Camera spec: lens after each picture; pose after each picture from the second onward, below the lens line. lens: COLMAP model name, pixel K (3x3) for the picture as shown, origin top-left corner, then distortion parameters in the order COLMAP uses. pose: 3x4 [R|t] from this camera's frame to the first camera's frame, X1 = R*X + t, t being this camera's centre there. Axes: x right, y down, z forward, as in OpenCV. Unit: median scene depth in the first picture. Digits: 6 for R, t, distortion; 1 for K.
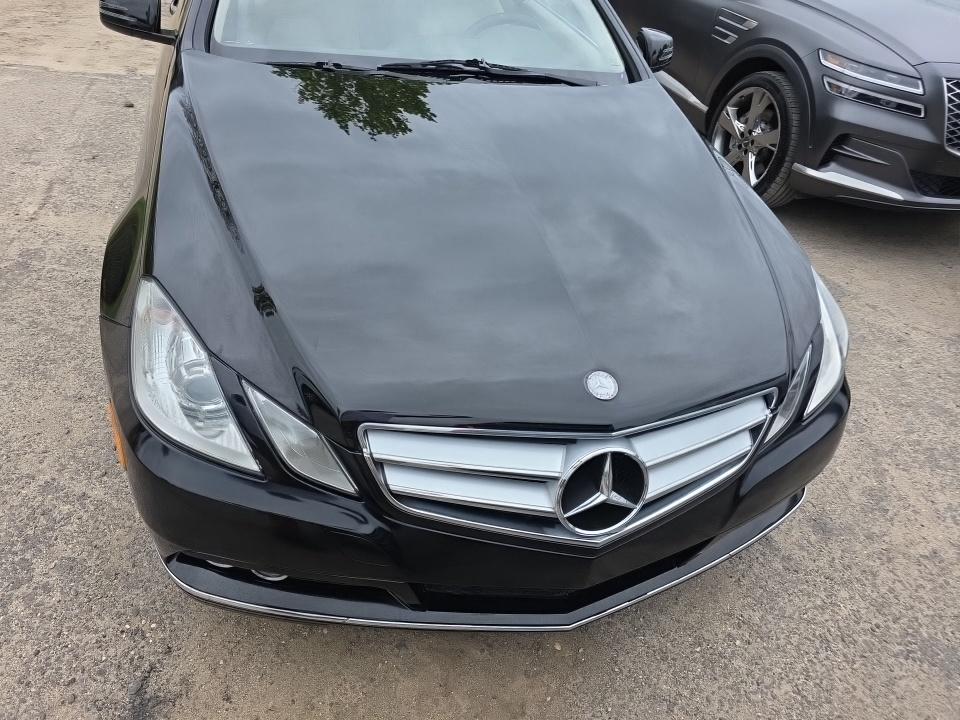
lens RADIAL K [[639.7, 0, 480.0], [0, 639.7, 360.0], [0, 0, 1]] dist [0.047542, -0.042857]
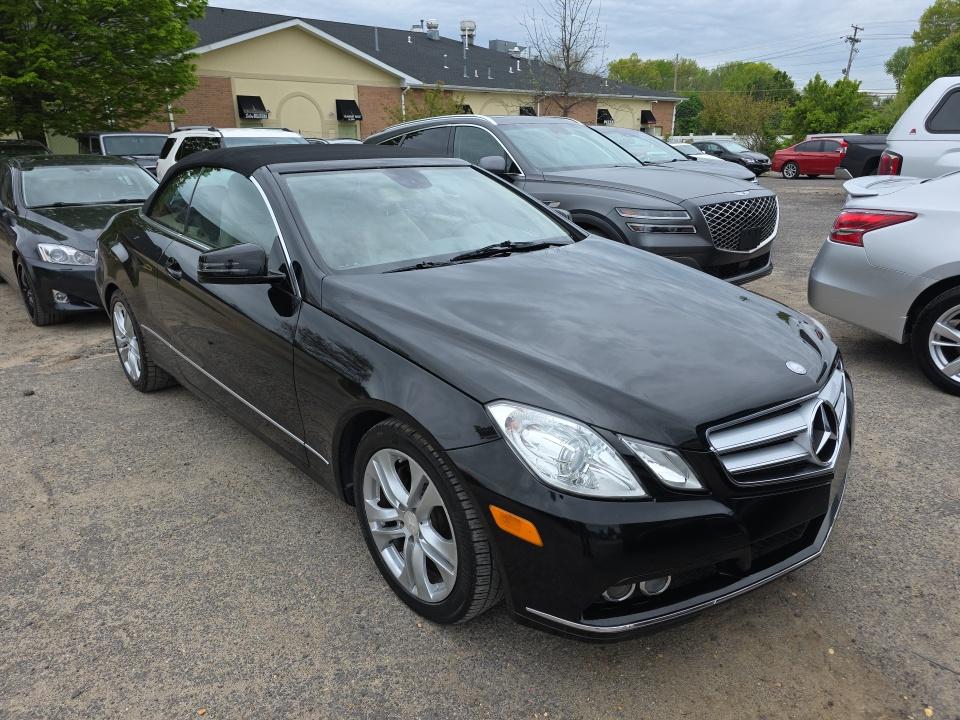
lens RADIAL K [[639.7, 0, 480.0], [0, 639.7, 360.0], [0, 0, 1]] dist [0.047542, -0.042857]
pose [[0.878492, -0.272374, 0.392511, -0.670133], [0.376979, 0.899893, -0.219269, 0.046677], [-0.293495, 0.340594, 0.893228, -0.133177]]
